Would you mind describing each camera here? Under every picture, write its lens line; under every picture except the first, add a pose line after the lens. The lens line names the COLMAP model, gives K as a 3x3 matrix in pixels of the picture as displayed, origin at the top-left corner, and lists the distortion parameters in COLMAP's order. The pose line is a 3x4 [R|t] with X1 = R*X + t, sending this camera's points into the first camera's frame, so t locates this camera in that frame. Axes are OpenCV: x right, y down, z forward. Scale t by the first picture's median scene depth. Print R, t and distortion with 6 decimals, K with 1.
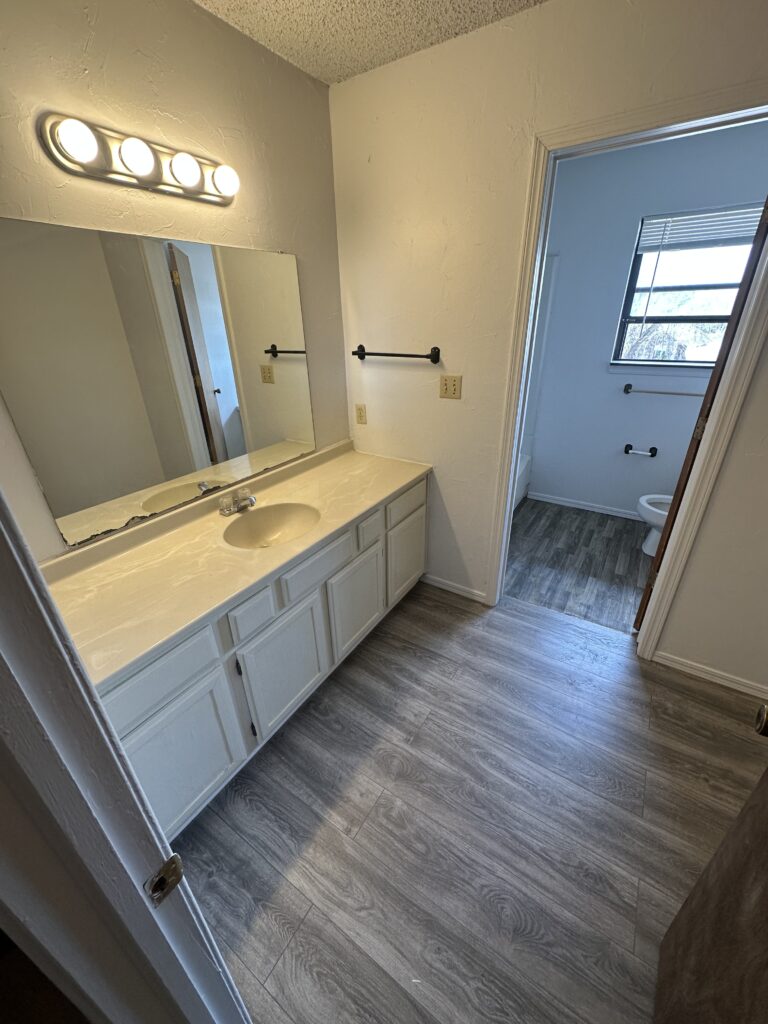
lens RADIAL K [[409.9, 0, 384.0], [0, 409.9, 512.0], [0, 0, 1]] dist [0.002181, 0.000518]
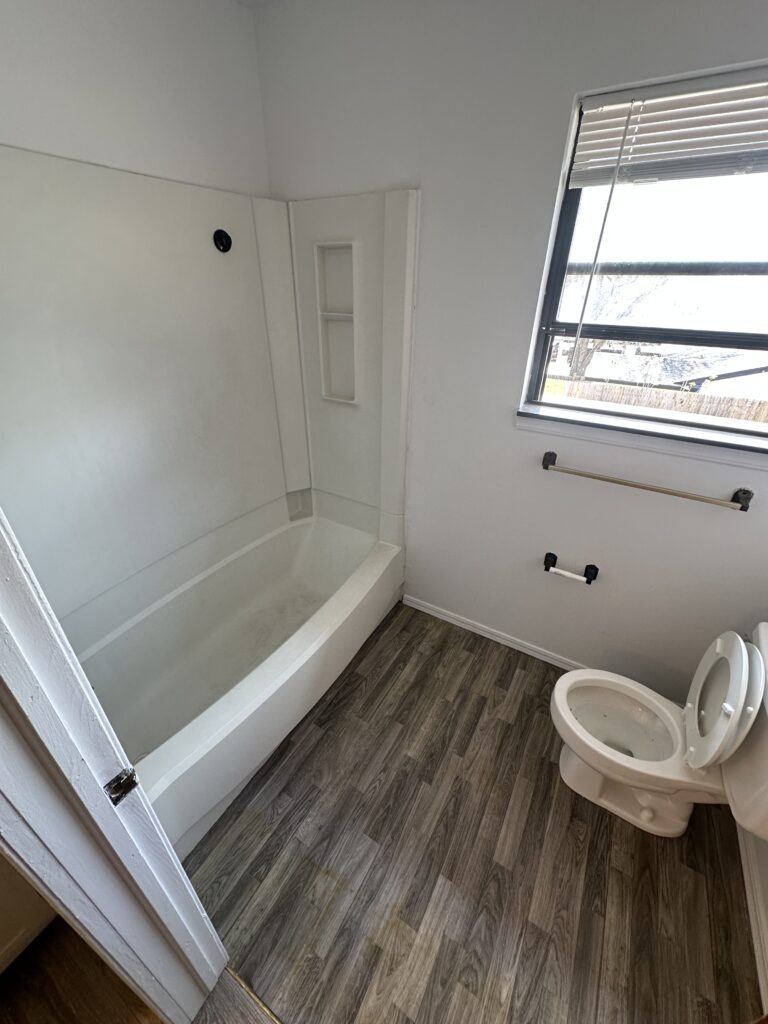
lens RADIAL K [[409.9, 0, 384.0], [0, 409.9, 512.0], [0, 0, 1]] dist [0.002181, 0.000518]
pose [[0.998530, 0.013867, 0.052394, 0.351575], [-0.016924, 0.998151, 0.058371, -0.258305], [-0.051488, -0.059172, 0.996919, 0.474524]]
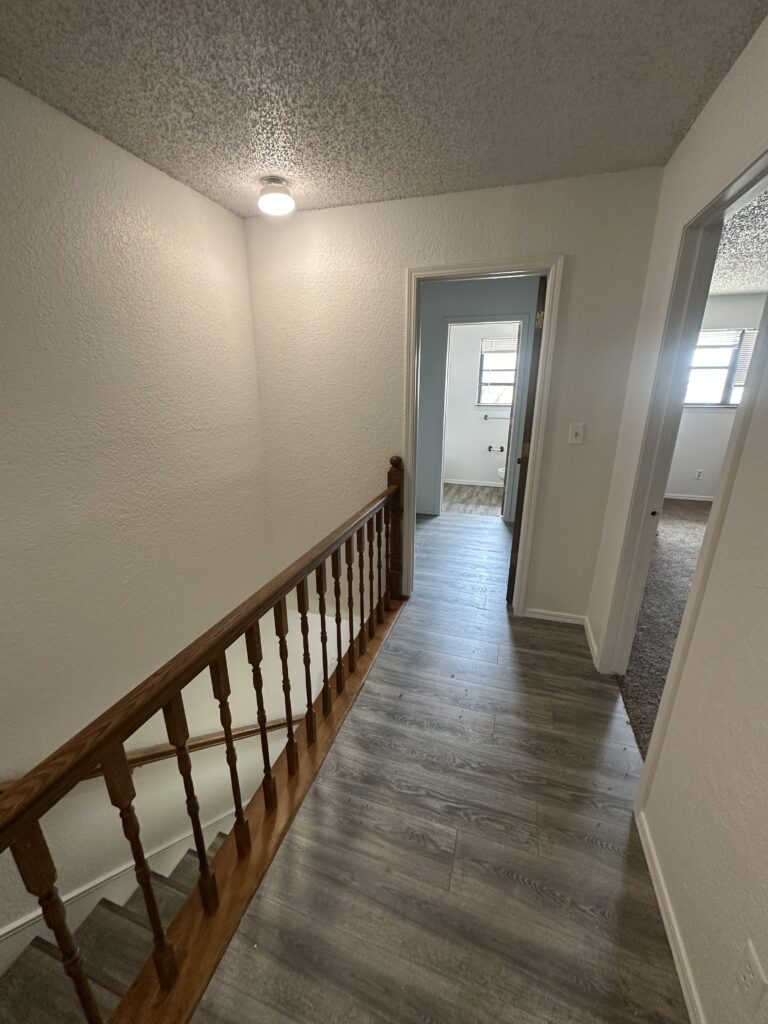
lens RADIAL K [[409.9, 0, 384.0], [0, 409.9, 512.0], [0, 0, 1]] dist [0.002181, 0.000518]
pose [[0.964406, -0.058274, 0.257926, -0.404944], [0.095021, 0.986634, -0.132378, 0.357053], [-0.246764, 0.152174, 0.957053, -0.683274]]
